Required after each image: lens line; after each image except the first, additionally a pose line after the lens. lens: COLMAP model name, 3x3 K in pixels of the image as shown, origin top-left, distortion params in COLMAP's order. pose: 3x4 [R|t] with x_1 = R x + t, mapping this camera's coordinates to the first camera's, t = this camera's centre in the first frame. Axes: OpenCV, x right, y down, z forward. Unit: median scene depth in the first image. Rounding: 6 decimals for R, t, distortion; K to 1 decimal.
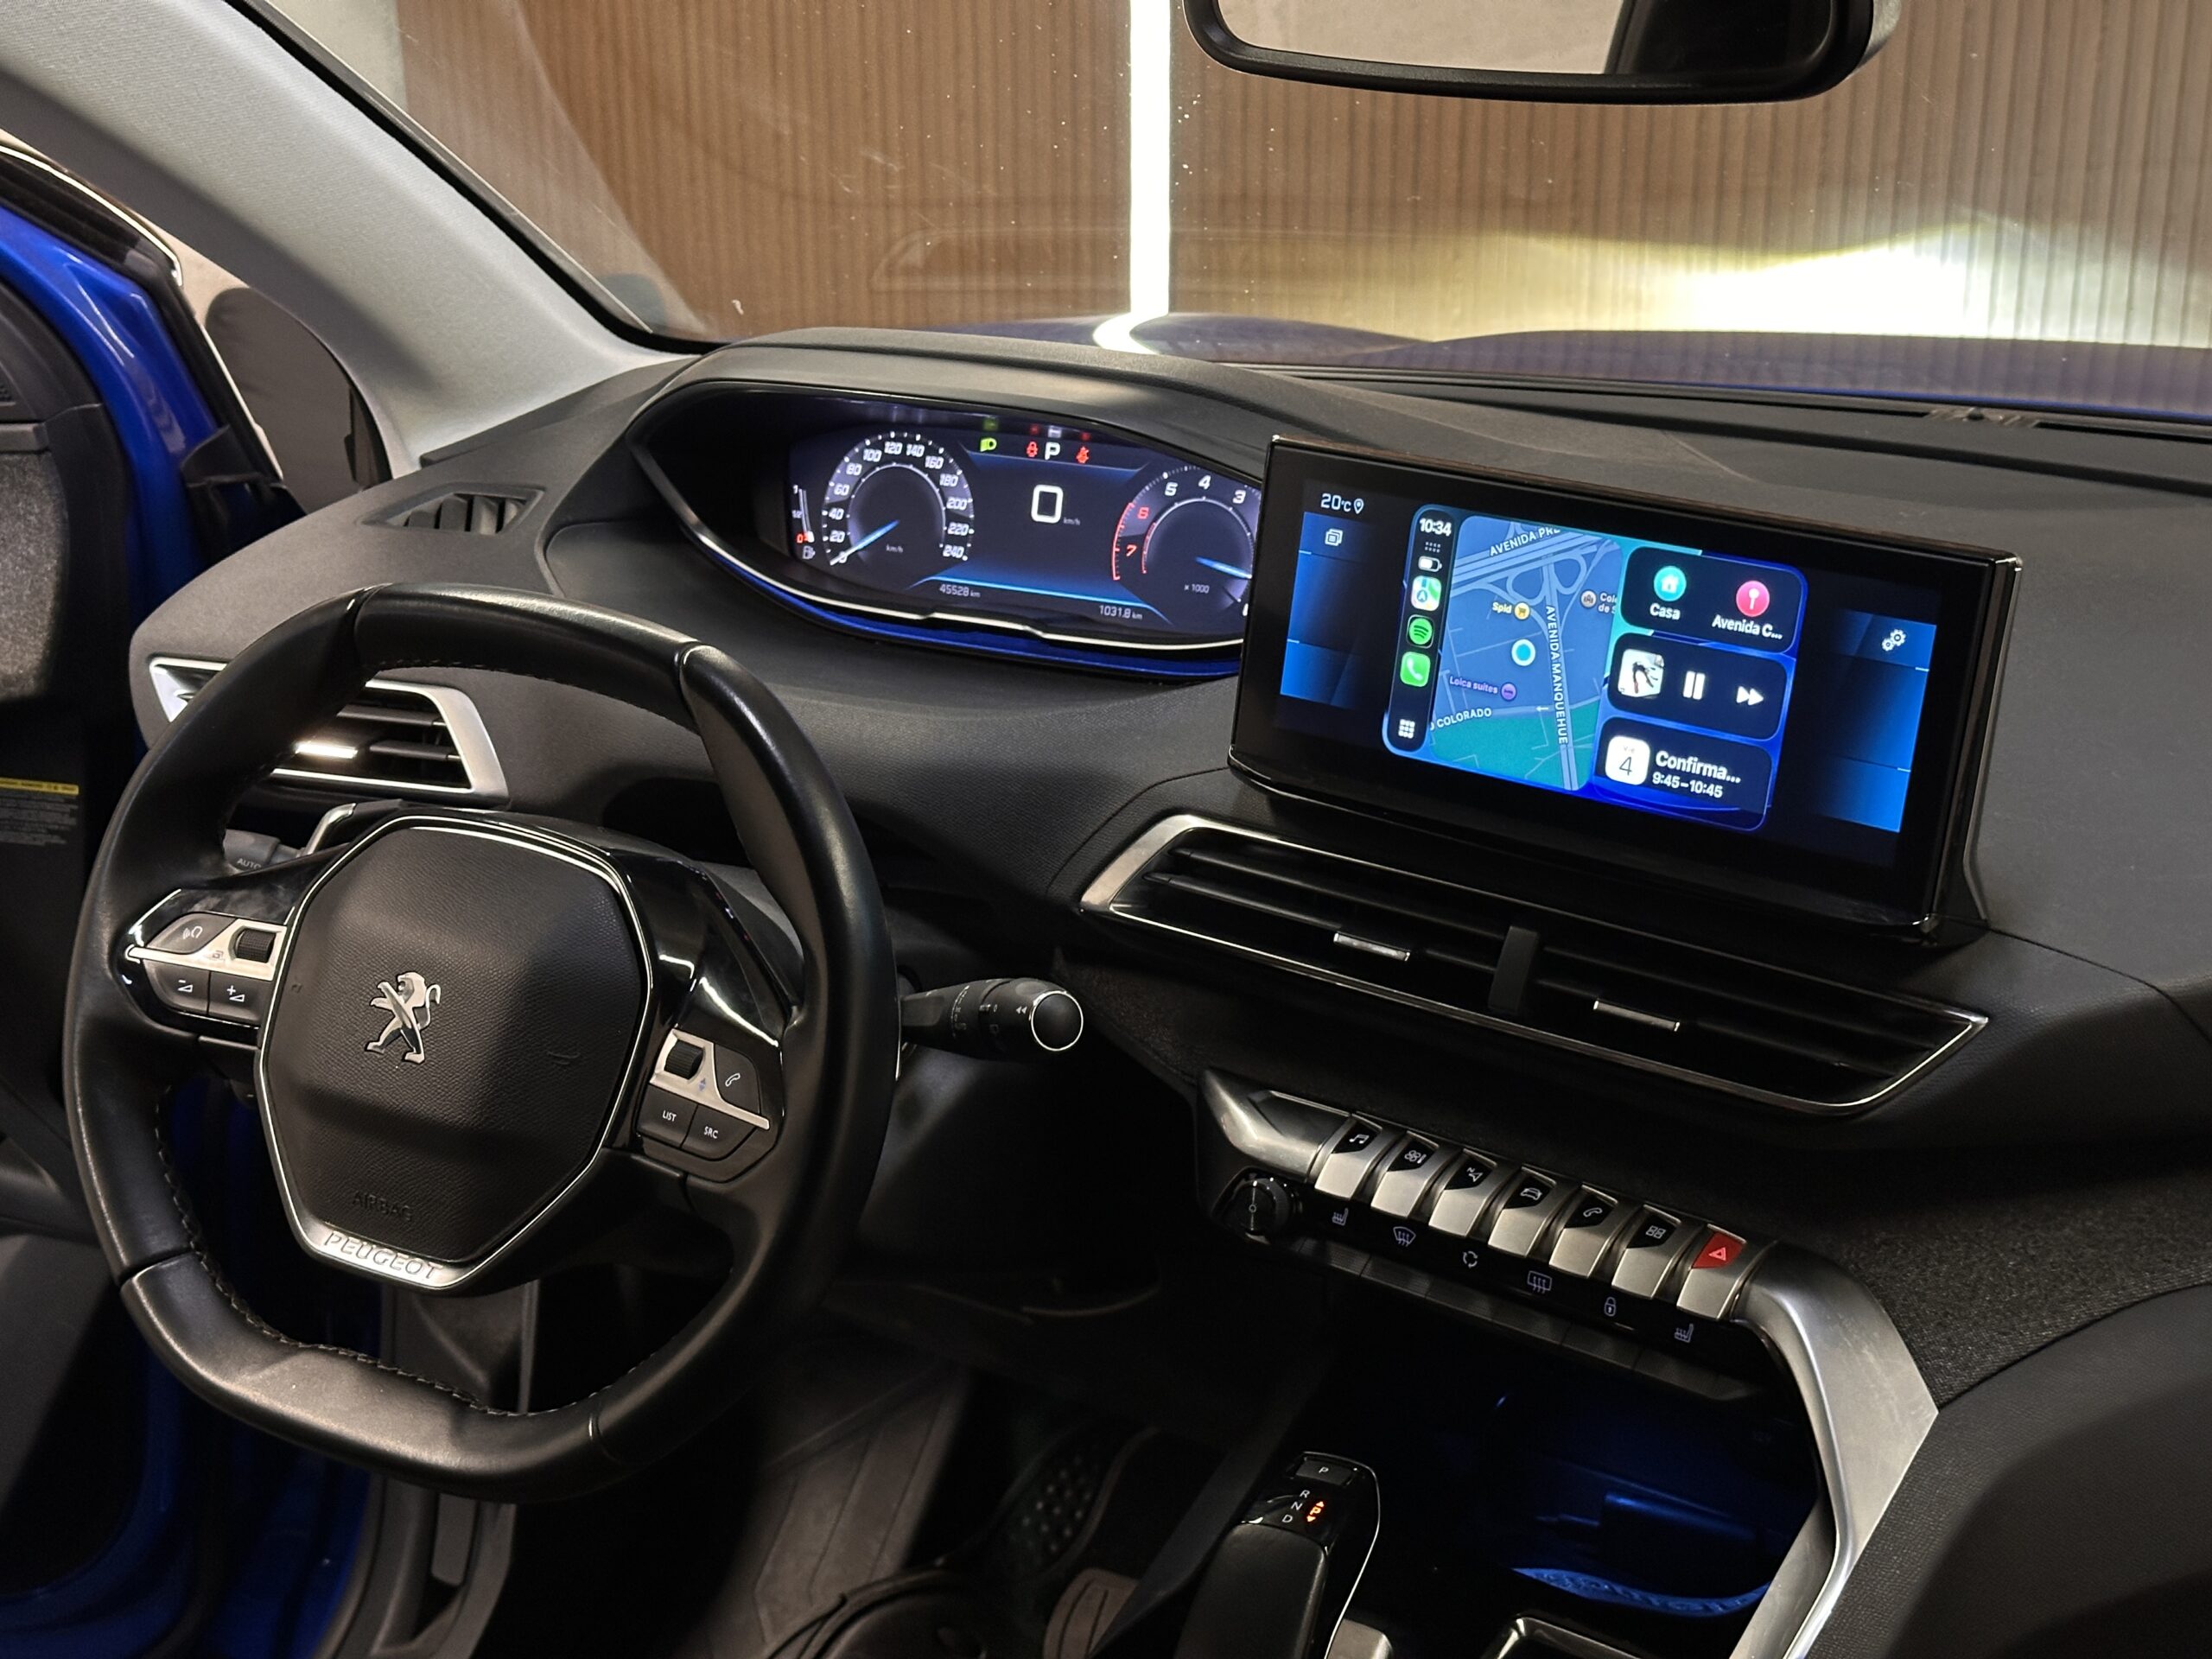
lens RADIAL K [[3063.2, 0, 1083.9], [0, 3063.2, 840.3], [0, 0, 1]] dist [0.092224, 0.000000]
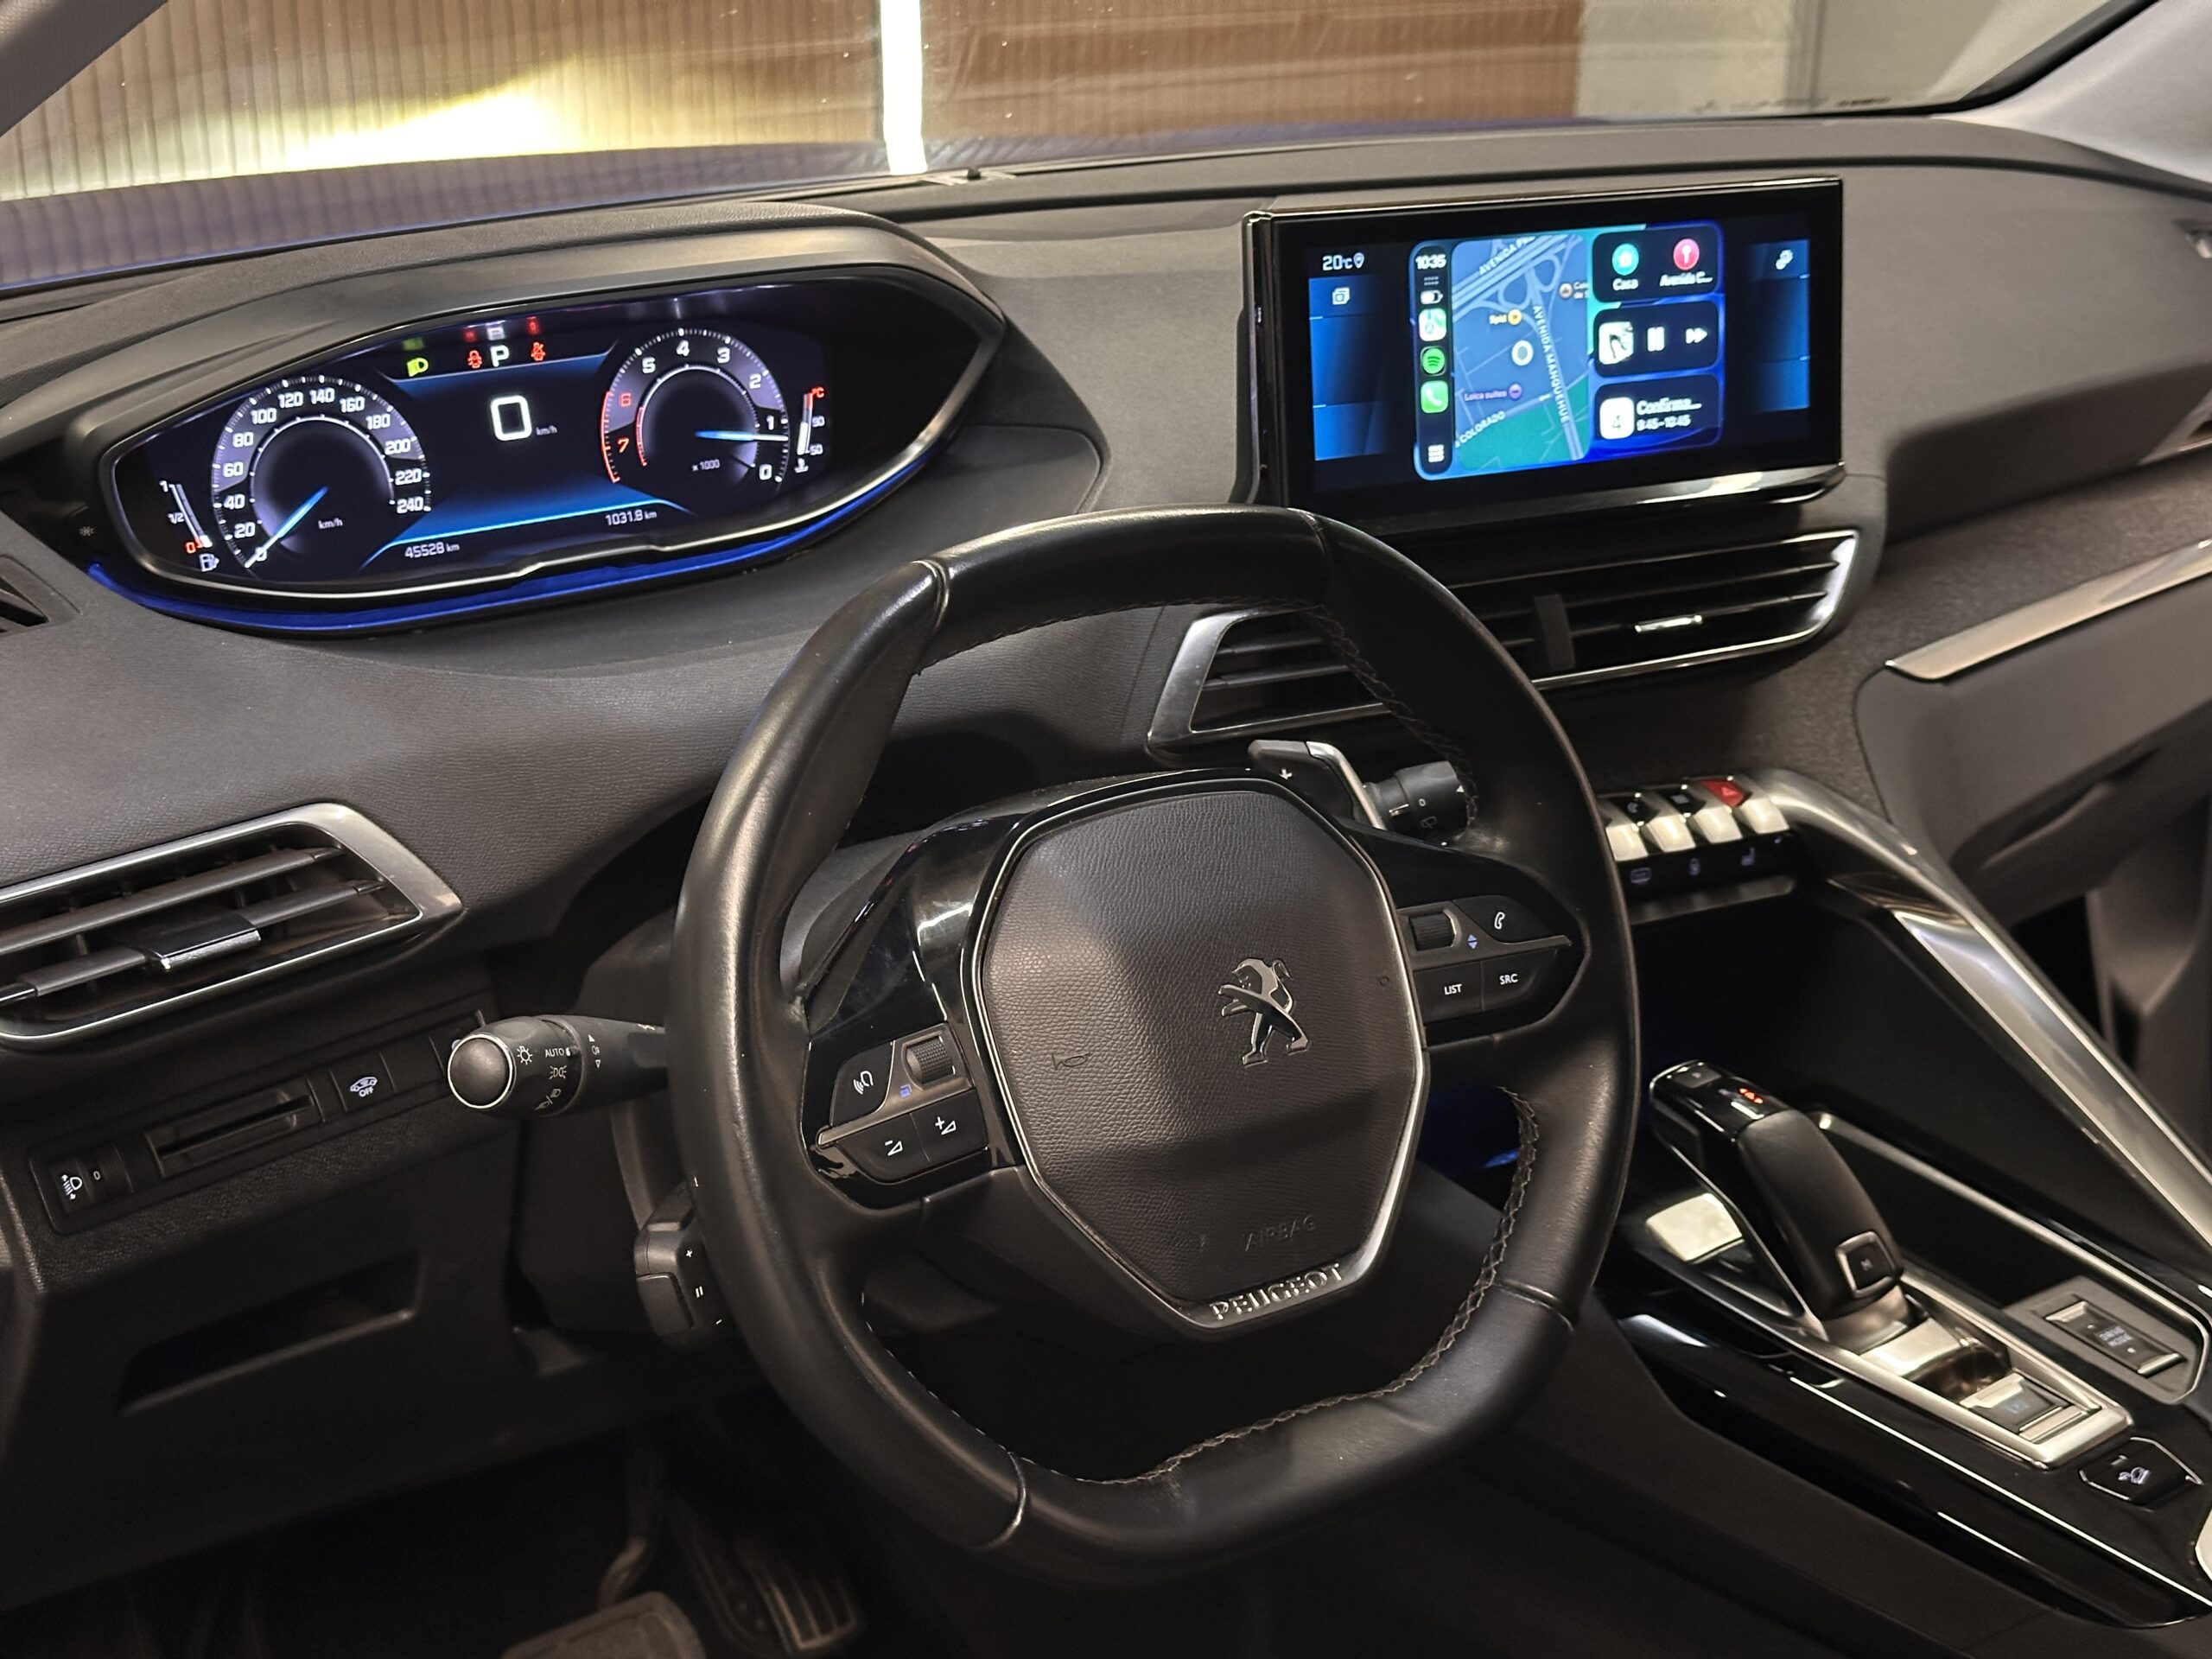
lens RADIAL K [[3063.2, 0, 1057.4], [0, 3063.2, 873.5], [0, 0, 1]] dist [0.092224, 0.000000]
pose [[0.410231, -0.325659, 0.851855, -0.924449], [0.287295, 0.932659, 0.218196, -0.173694], [-0.865547, 0.155223, 0.476165, 0.624098]]
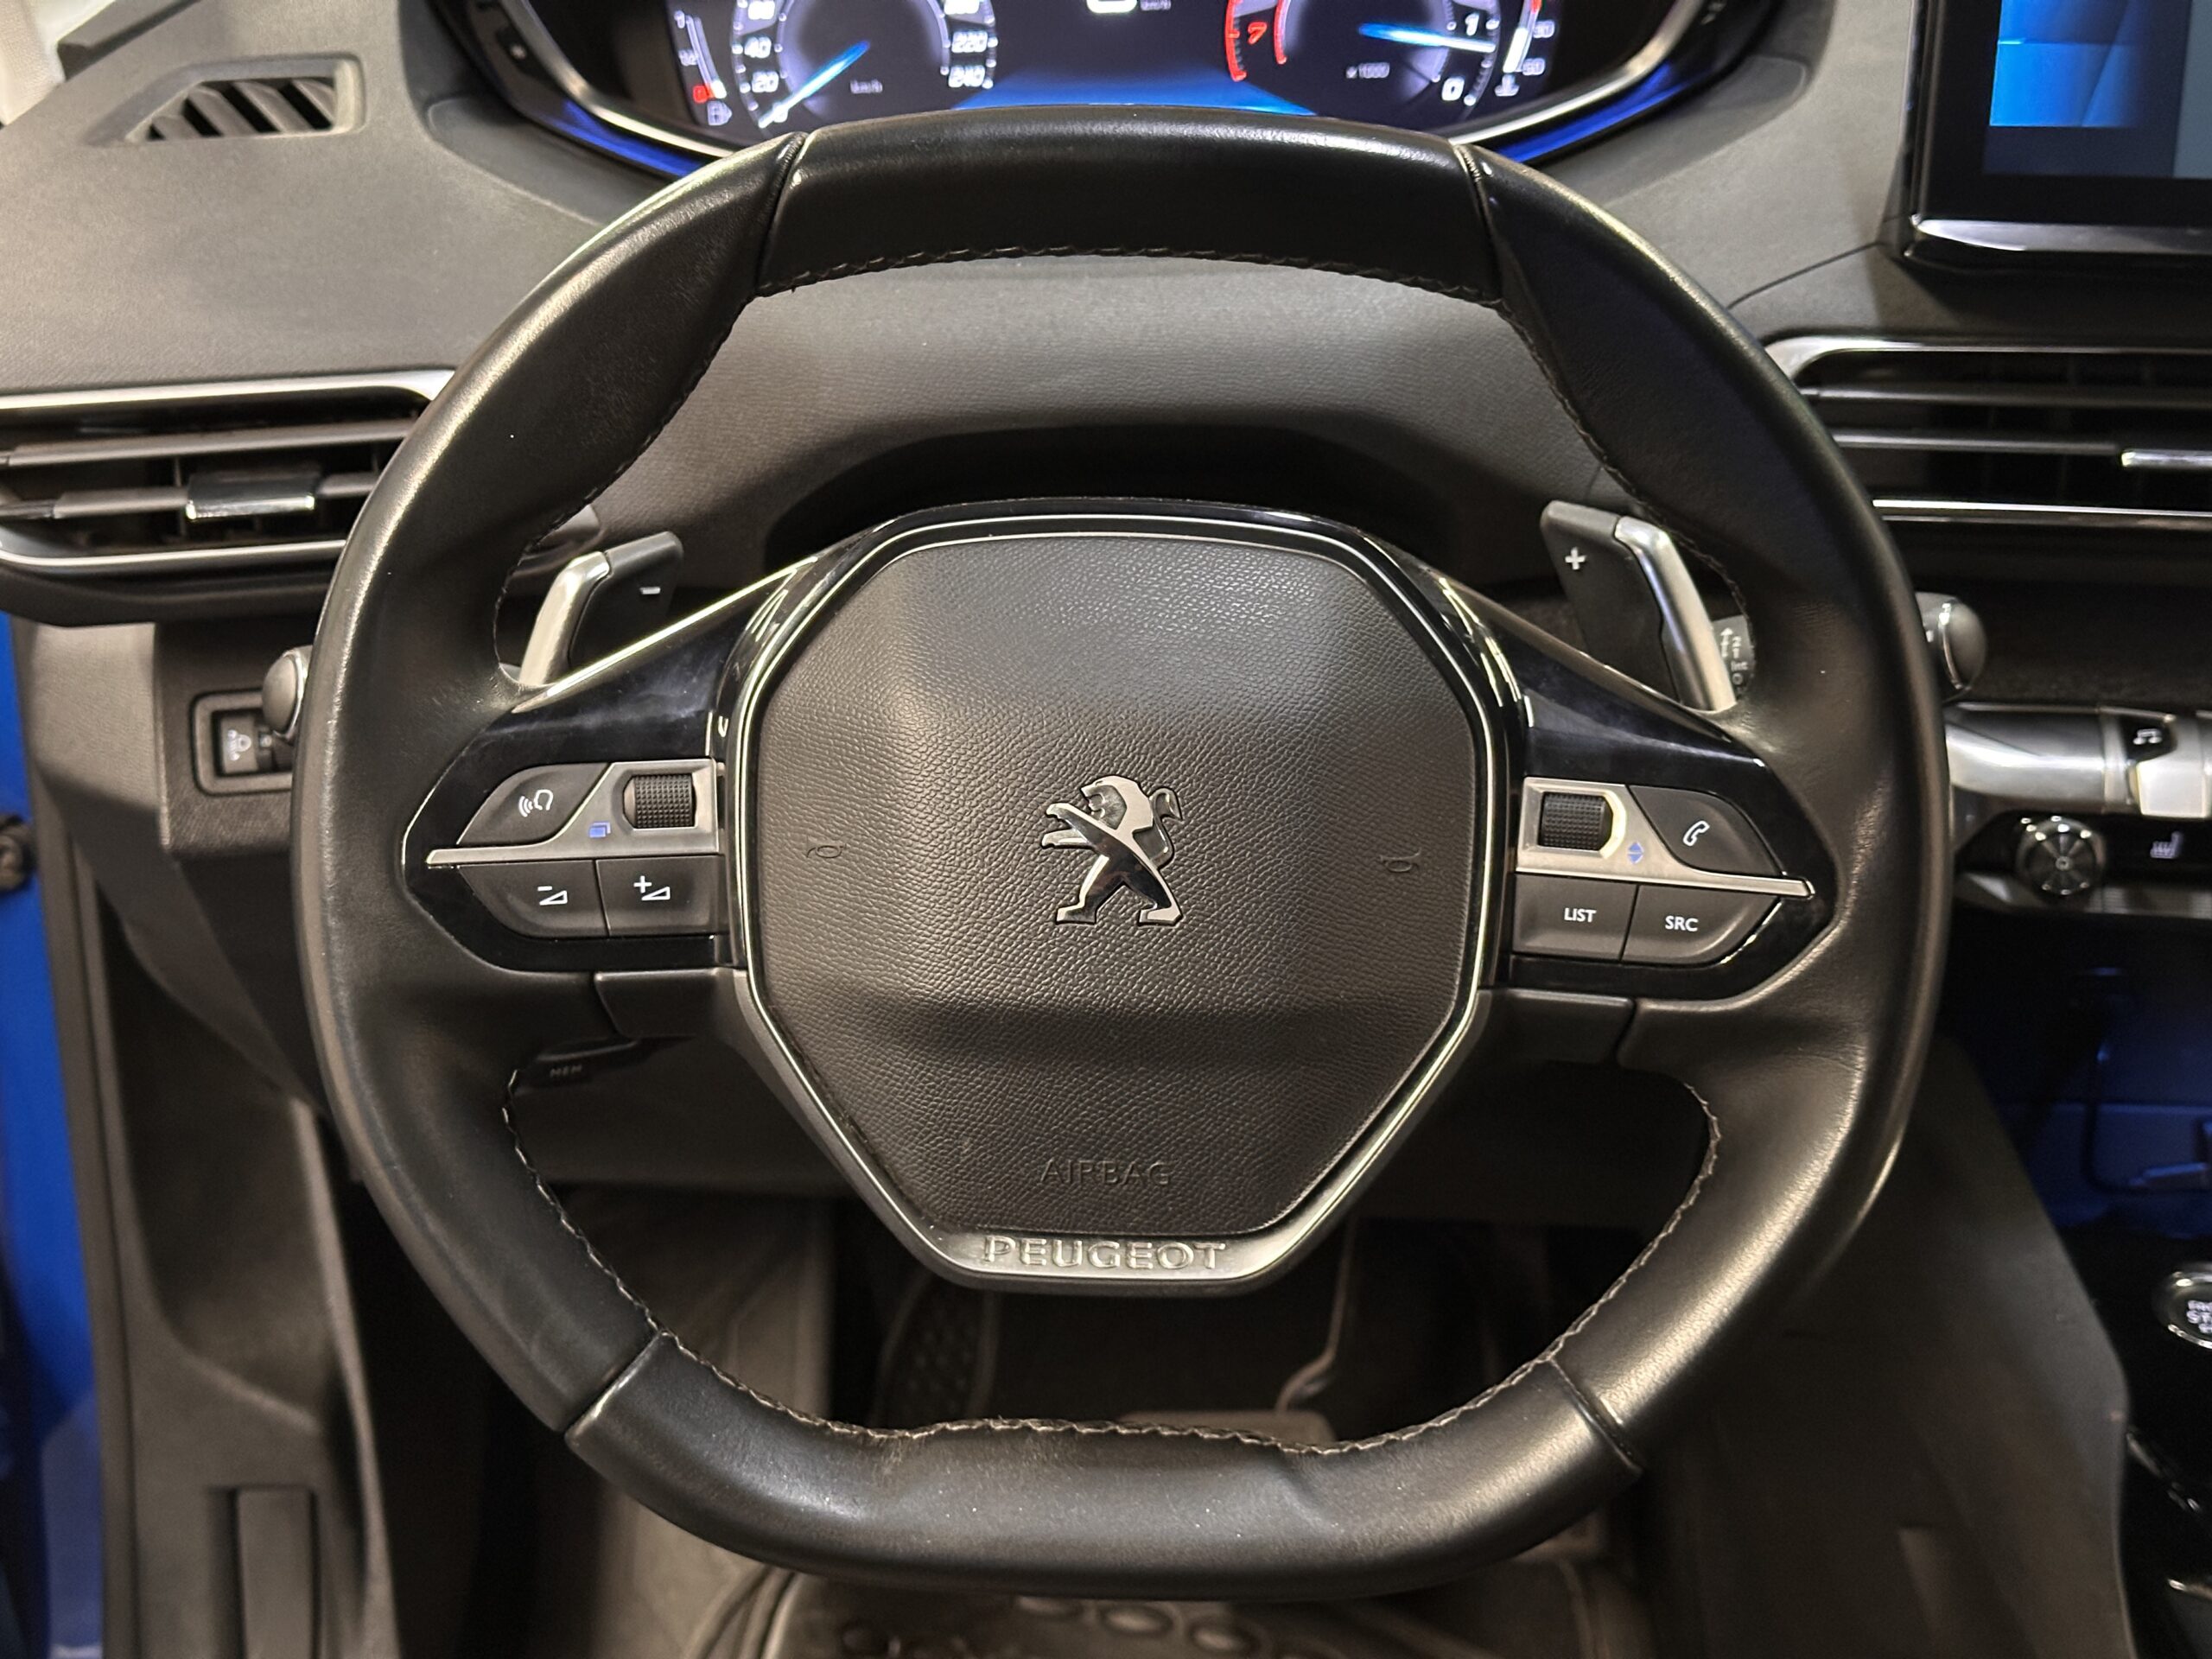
lens RADIAL K [[3063.2, 0, 999.3], [0, 3063.2, 826.7], [0, 0, 1]] dist [0.092224, 0.000000]
pose [[0.899269, -0.214031, 0.381453, -0.443469], [0.175306, 0.975354, 0.133984, -0.027524], [-0.400729, -0.053617, 0.914627, 0.462856]]
